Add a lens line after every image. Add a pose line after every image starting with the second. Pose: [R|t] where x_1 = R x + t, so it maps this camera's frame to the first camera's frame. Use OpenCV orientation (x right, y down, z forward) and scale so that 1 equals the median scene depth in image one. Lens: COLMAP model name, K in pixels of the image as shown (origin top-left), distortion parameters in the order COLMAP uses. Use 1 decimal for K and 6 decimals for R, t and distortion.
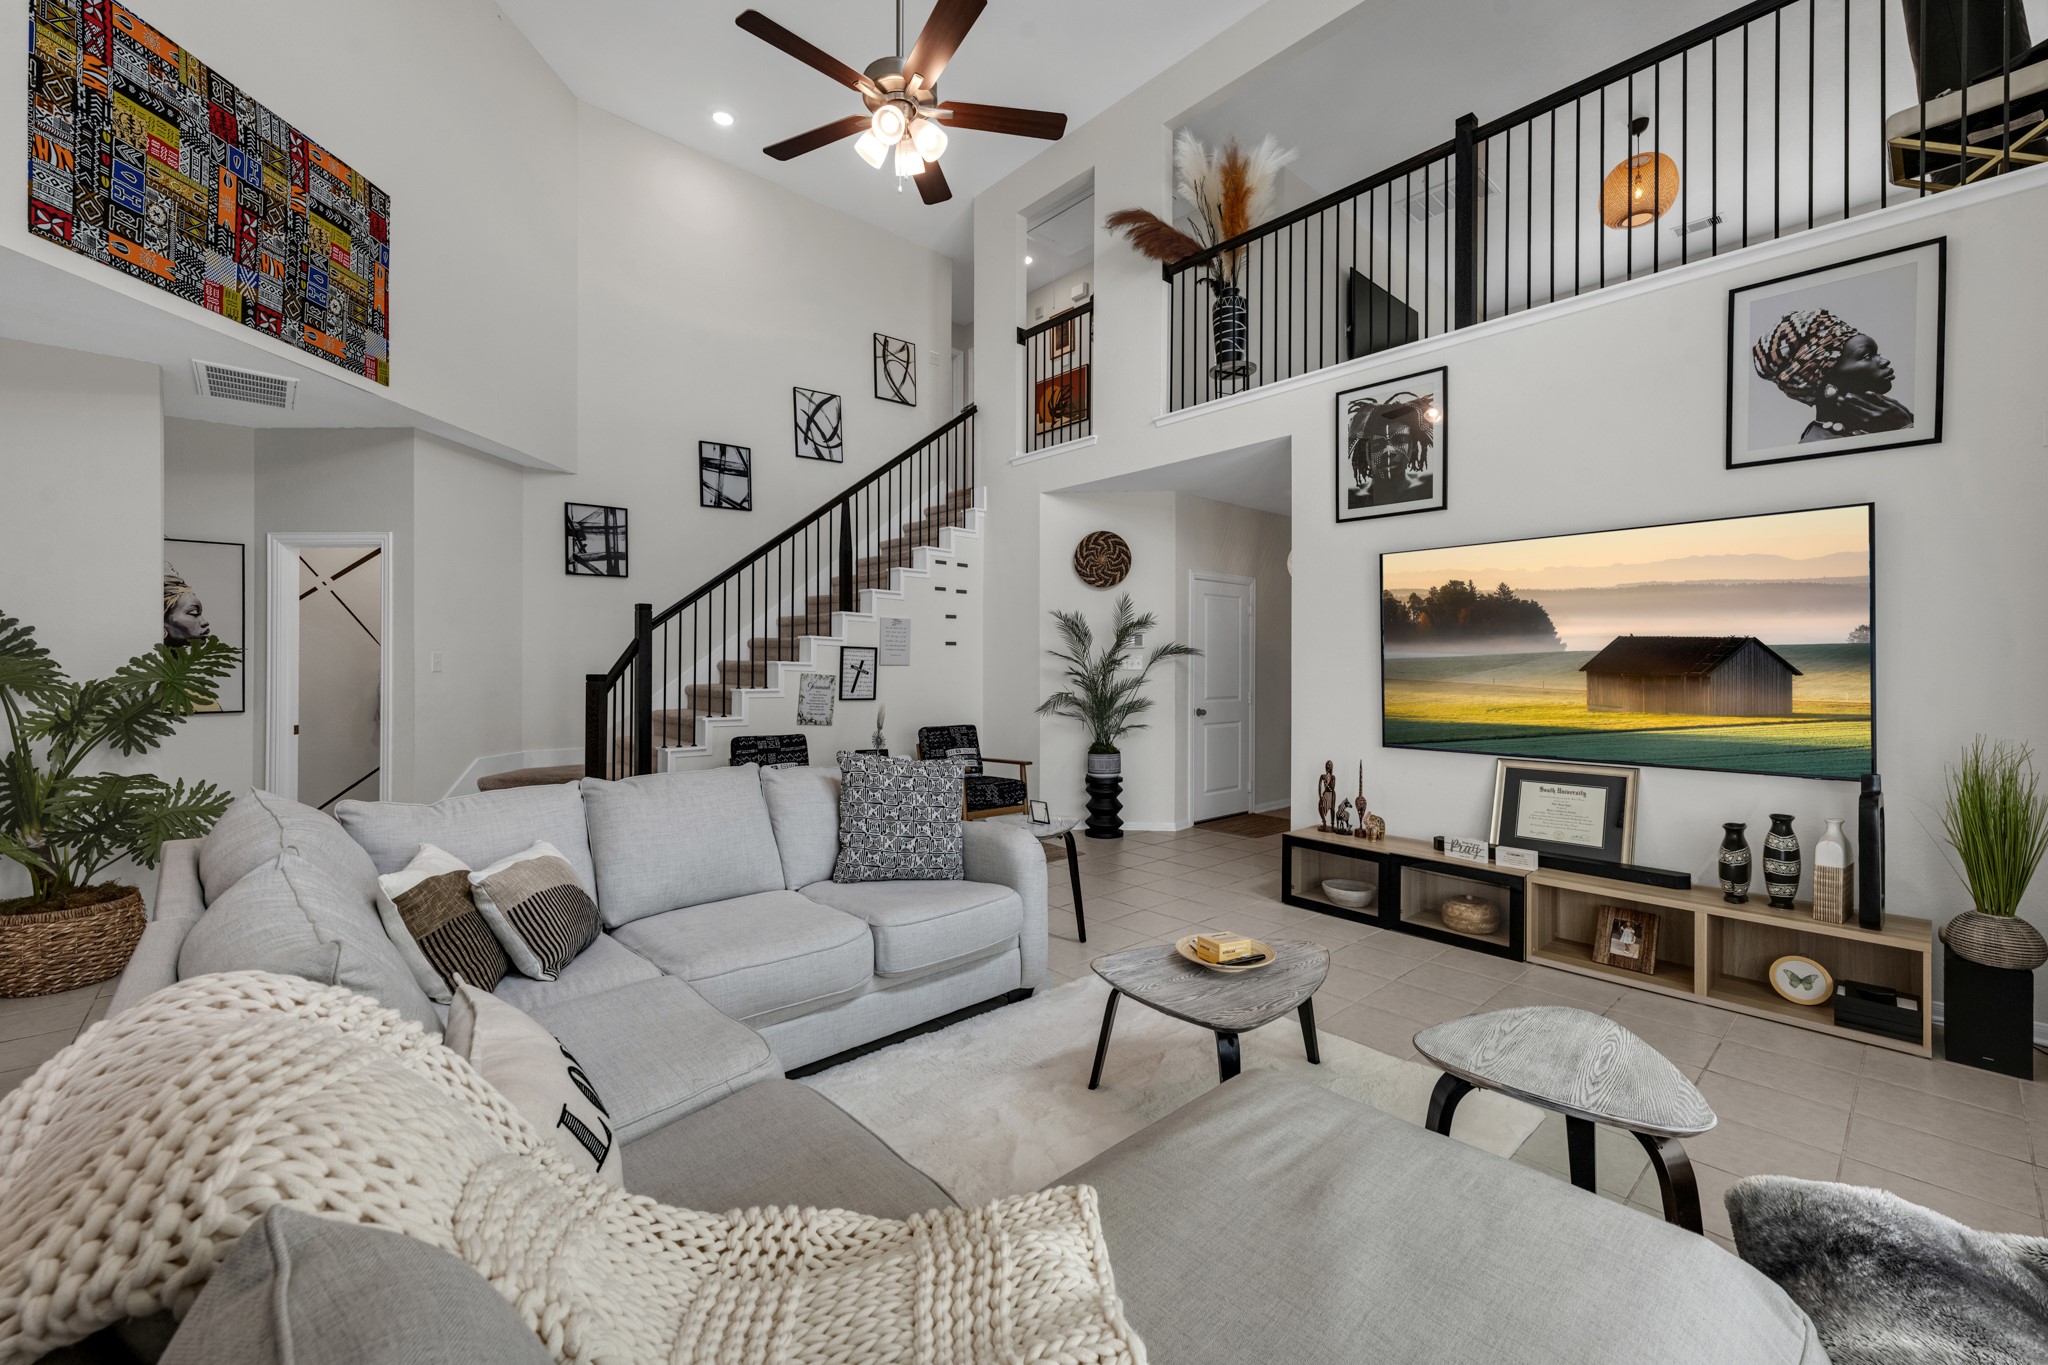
lens RADIAL K [[818.3, 0, 1013.4], [0, 818.3, 670.3], [0, 0, 1]] dist [0.001330, 0.000021]
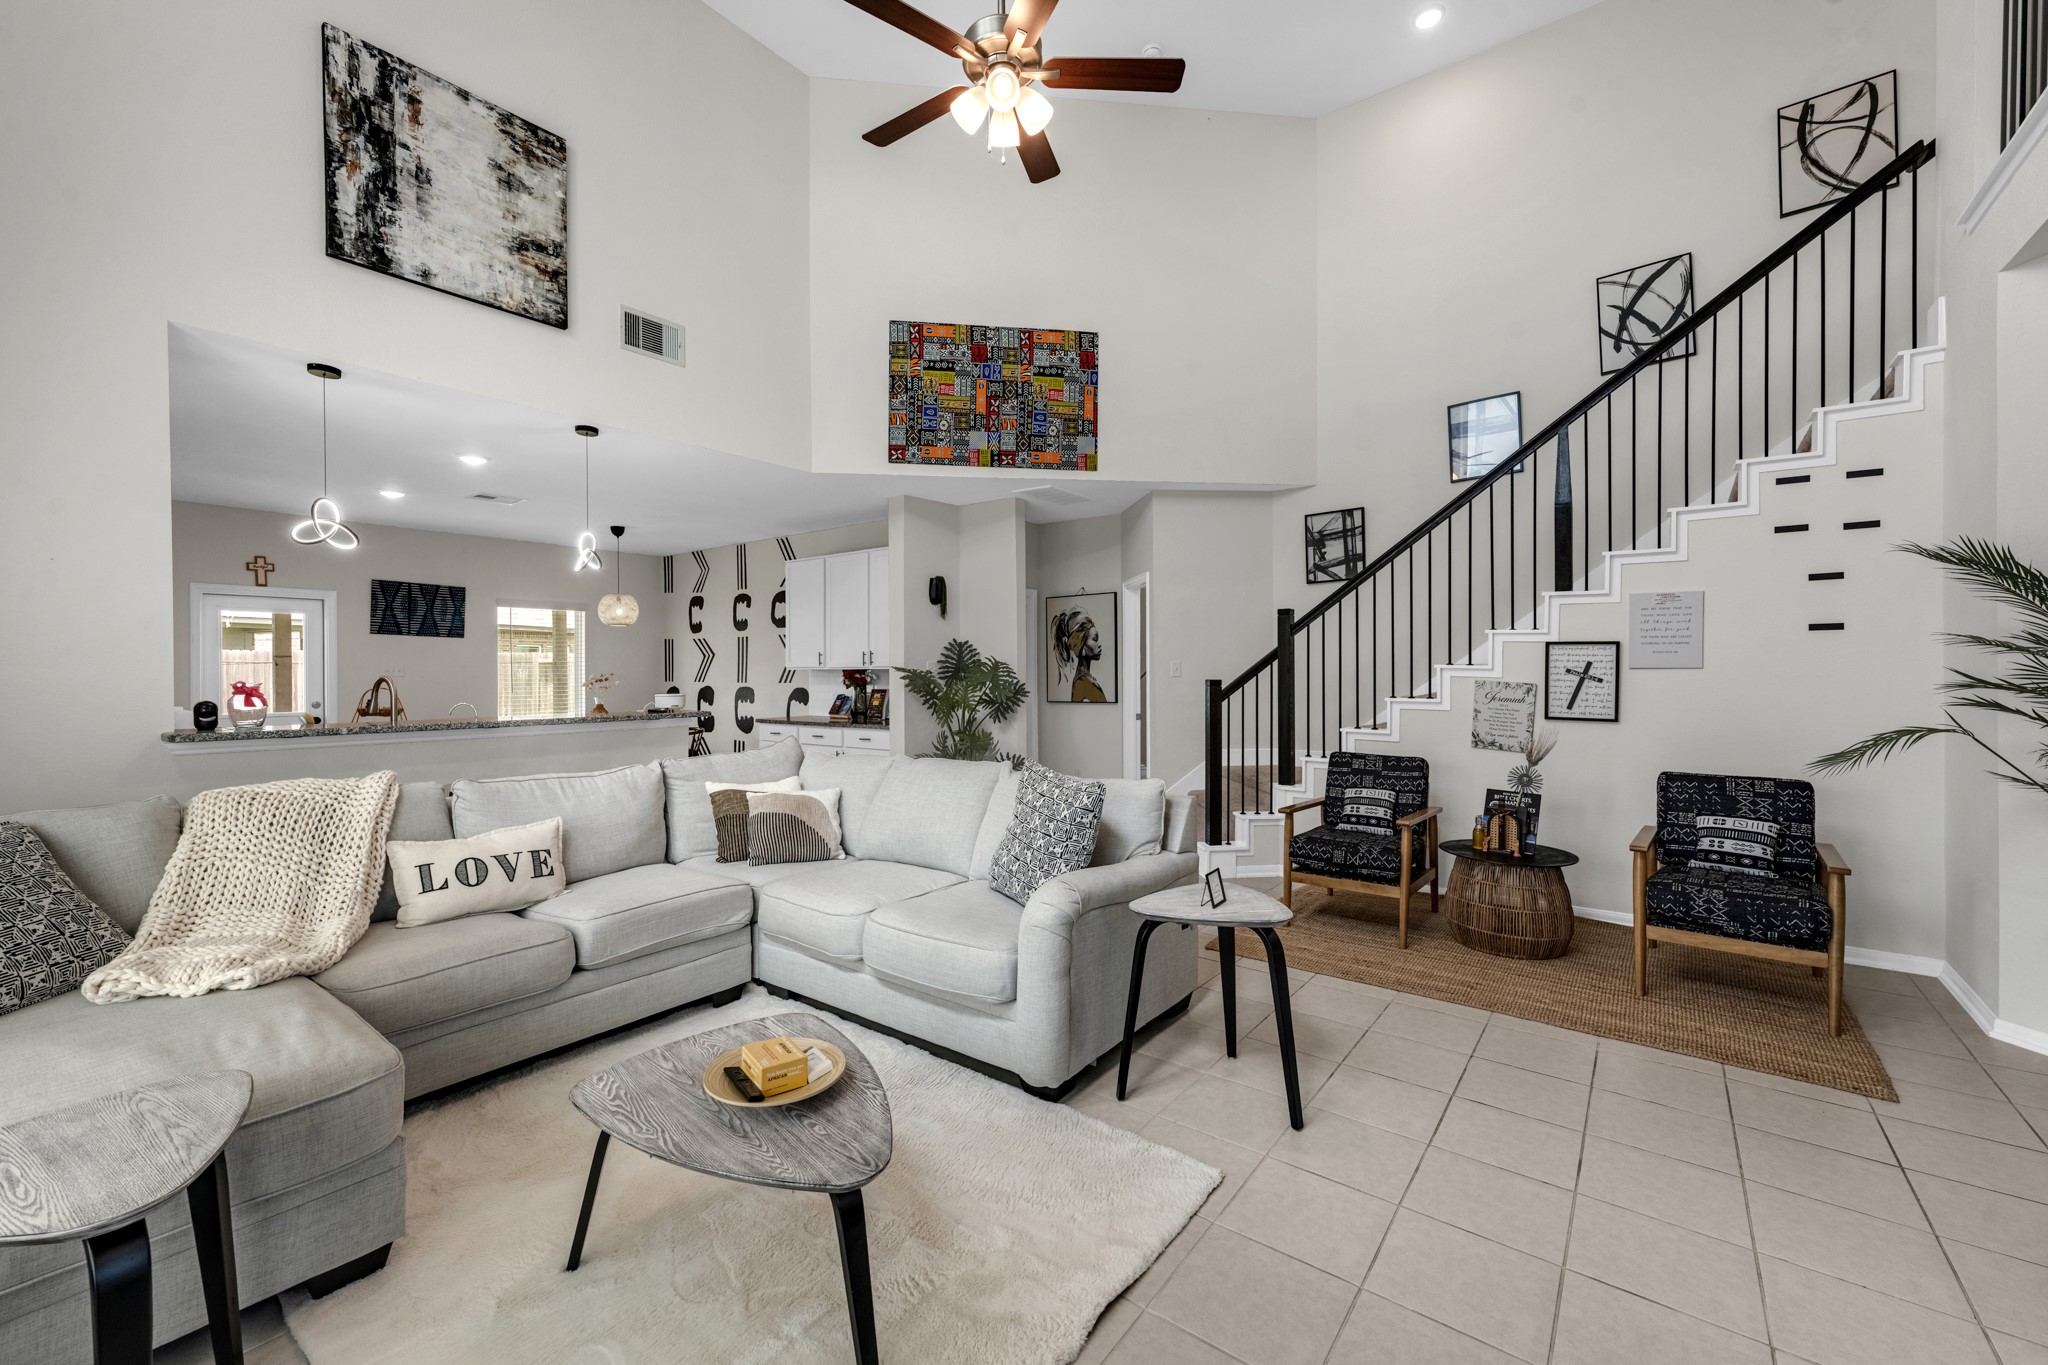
lens RADIAL K [[818.8, 0, 1020.3], [0, 818.8, 676.1], [0, 0, 1]] dist [0.007262, -0.000061]
pose [[0.181616, 0.002038, -0.983367, 0.415068], [-0.000046, 0.999998, 0.002064, -0.001608], [0.983370, -0.000330, 0.181615, 0.447813]]
